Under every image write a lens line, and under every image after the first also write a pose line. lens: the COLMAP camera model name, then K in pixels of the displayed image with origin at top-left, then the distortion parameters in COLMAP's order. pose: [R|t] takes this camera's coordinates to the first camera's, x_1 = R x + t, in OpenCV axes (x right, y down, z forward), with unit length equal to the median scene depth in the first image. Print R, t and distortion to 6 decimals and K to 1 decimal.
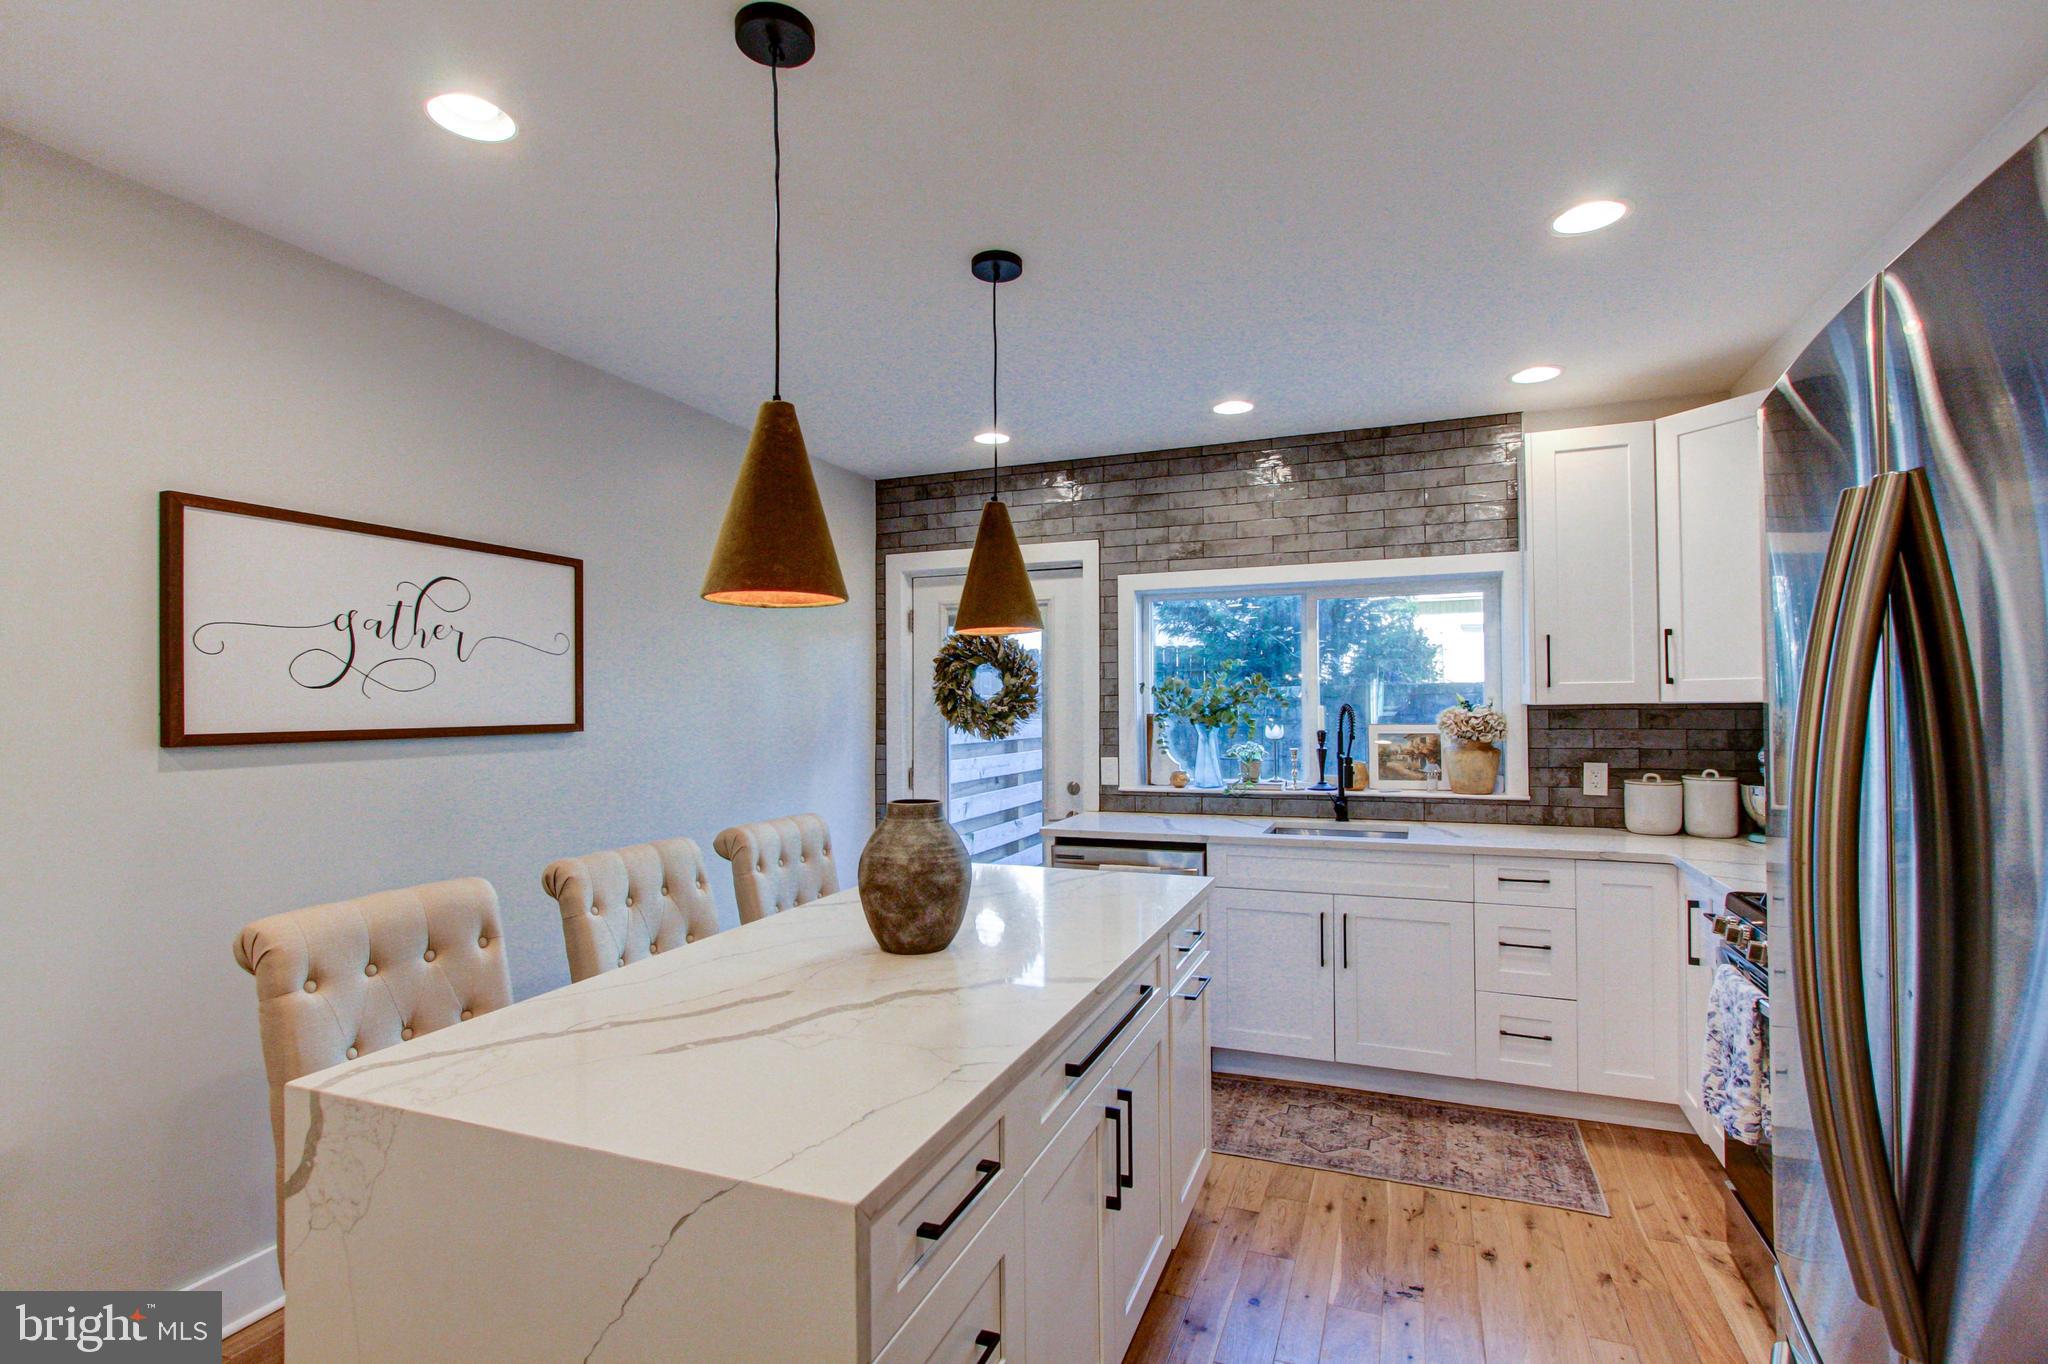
lens RADIAL K [[974.6, 0, 1021.8], [0, 974.6, 695.5], [0, 0, 1]] dist [-0.003272, 0.002273]
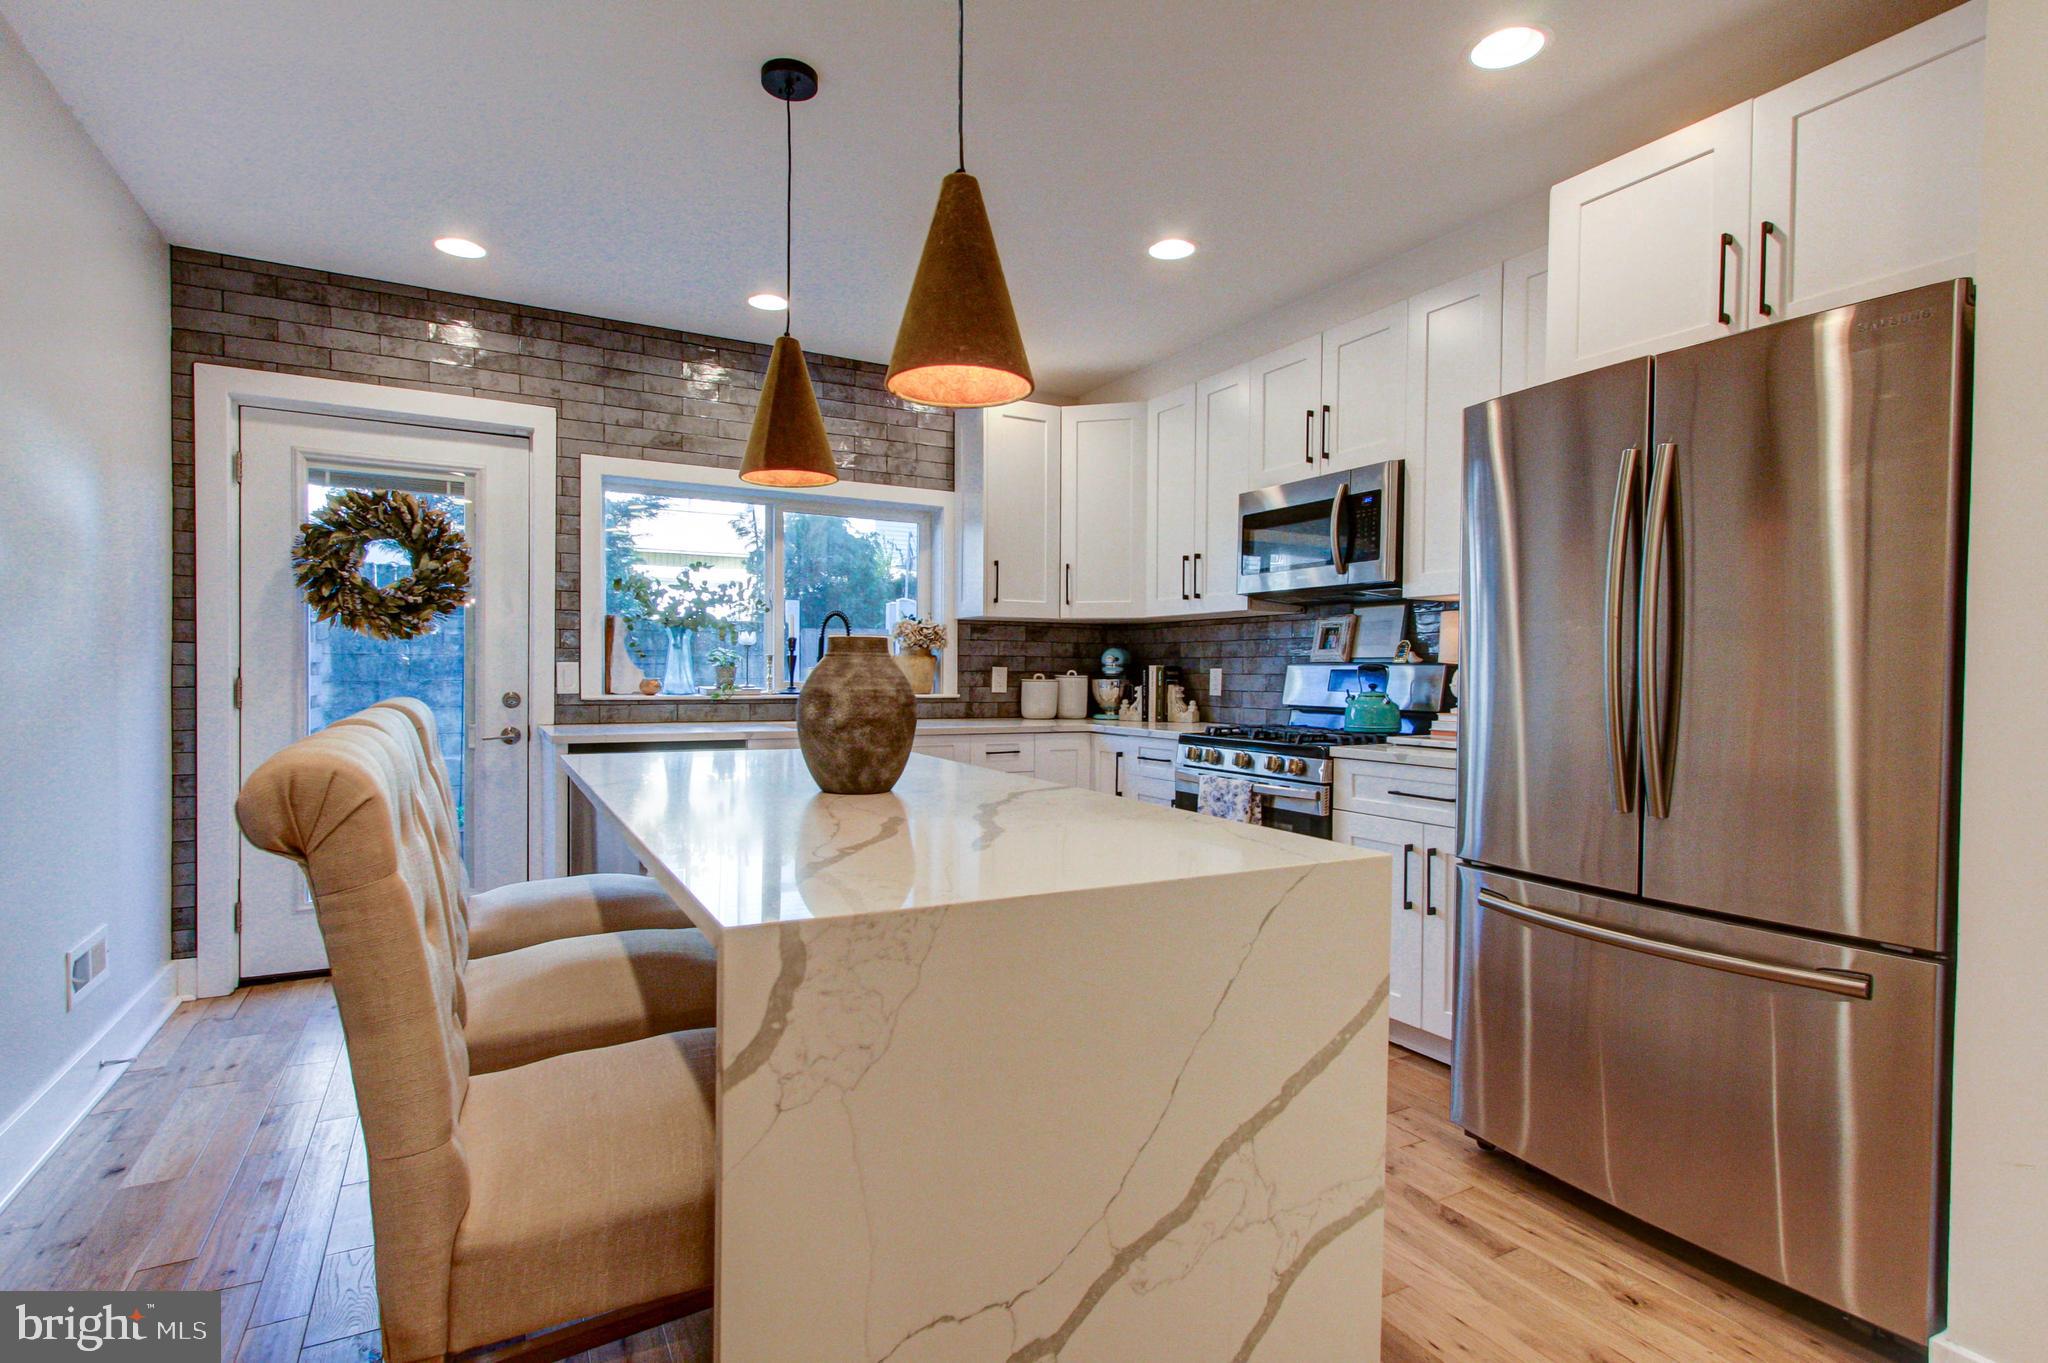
lens RADIAL K [[1009.5, 0, 1019.3], [0, 1009.5, 691.5], [0, 0, 1]] dist [0.004304, 0.000924]
pose [[0.636732, -0.000637, 0.771085, -0.369807], [-0.022890, 0.999543, 0.019728, 0.066414], [-0.770745, -0.030211, 0.636427, 0.121300]]
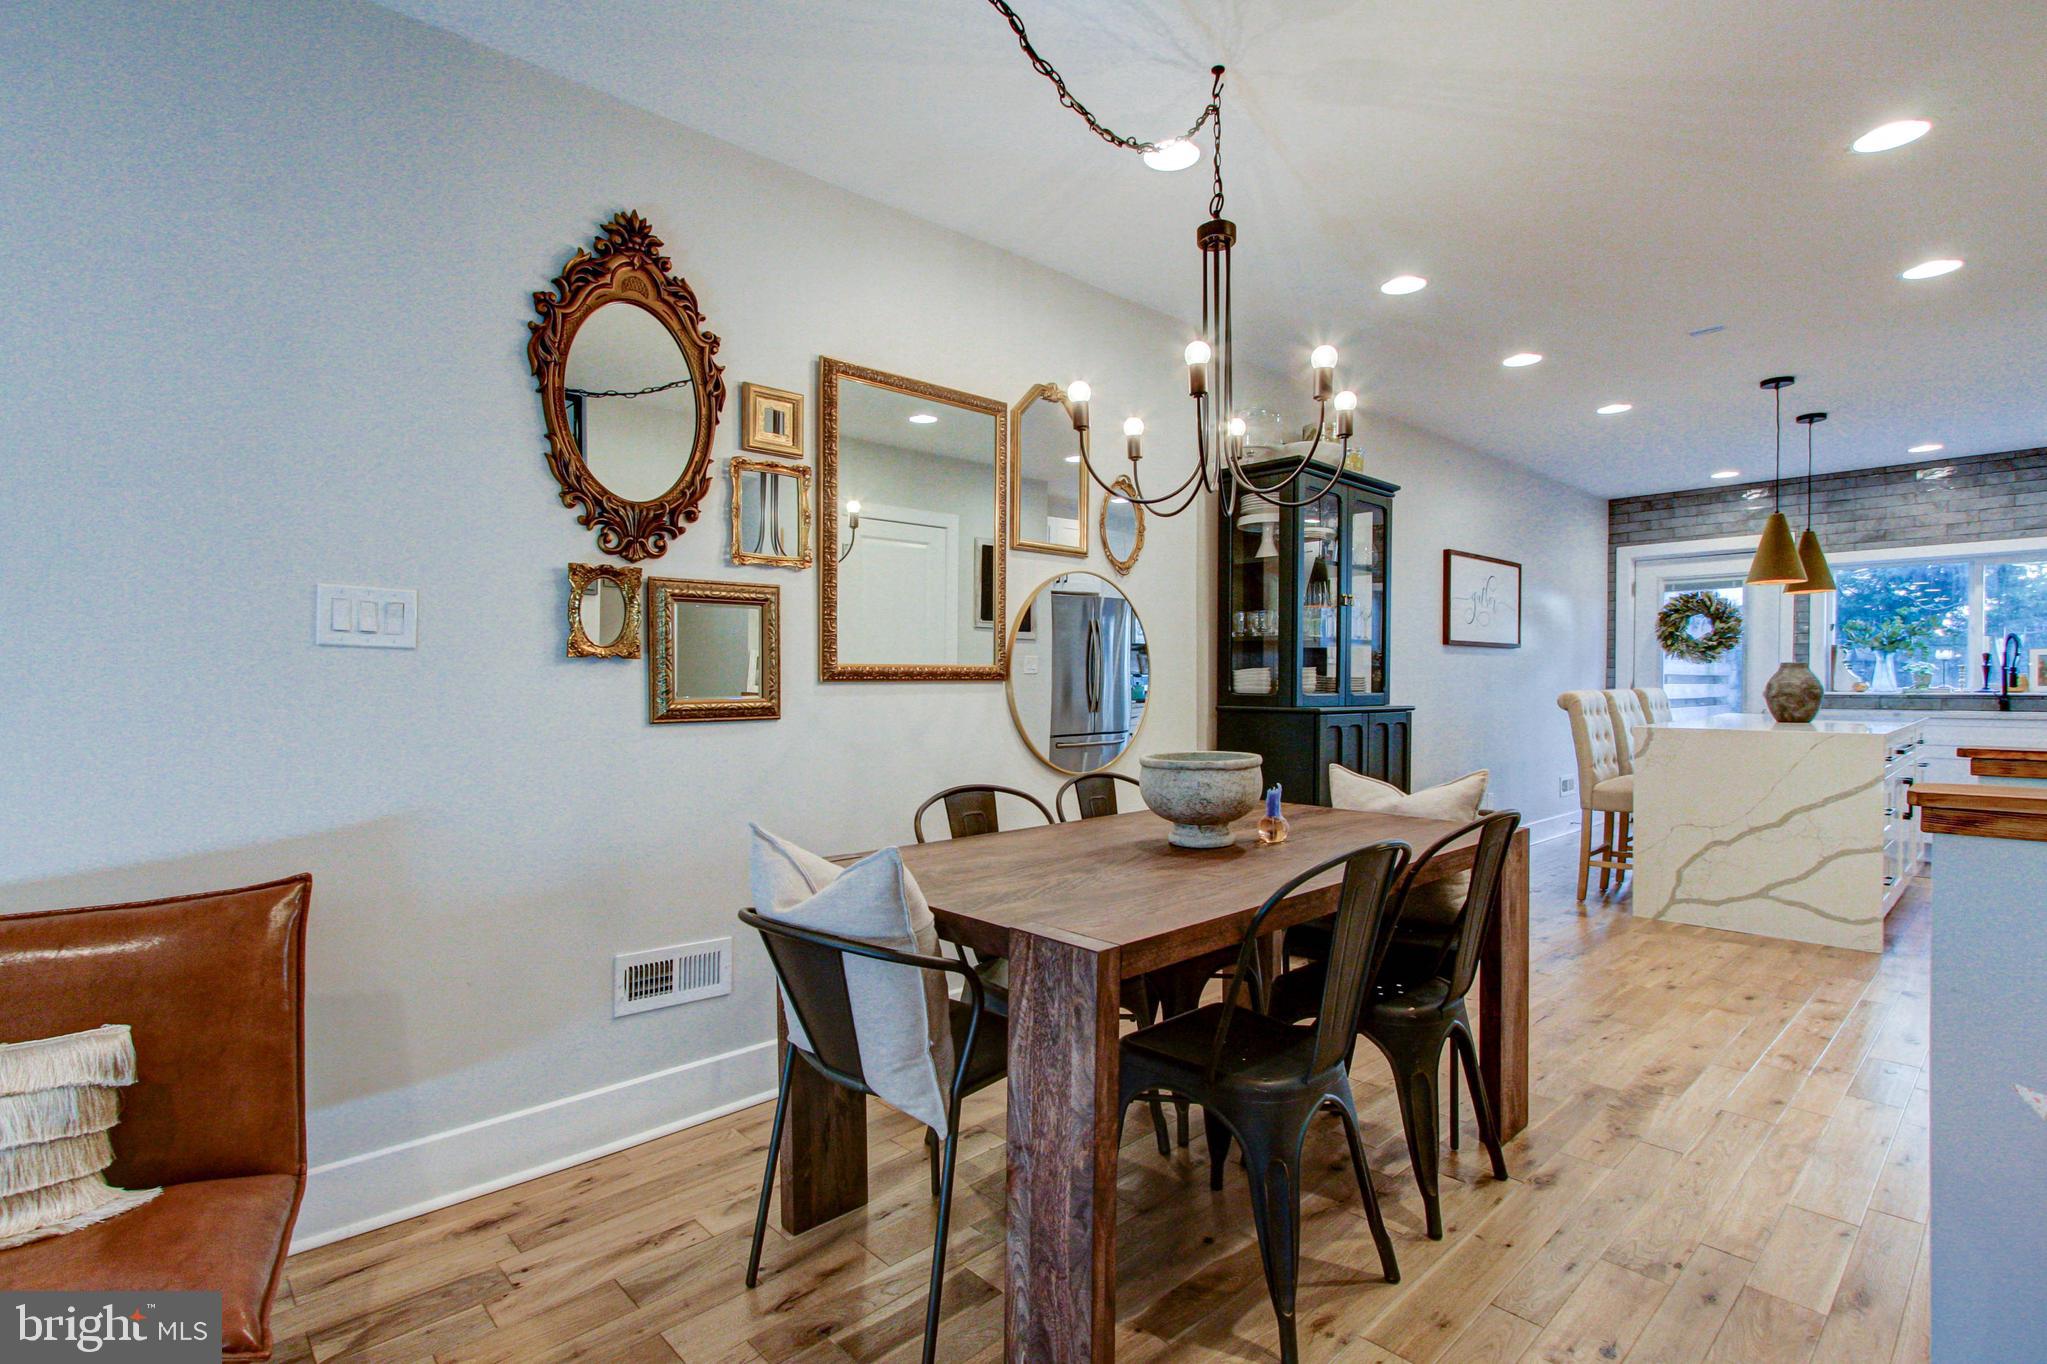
lens RADIAL K [[974.1, 0, 1021.3], [0, 974.1, 695.5], [0, 0, 1]] dist [-0.003272, 0.002273]
pose [[0.906292, 0.012516, -0.422467, -0.401274], [-0.000631, 0.999600, 0.028262, 0.059427], [0.422652, -0.025347, 0.905938, -0.974338]]
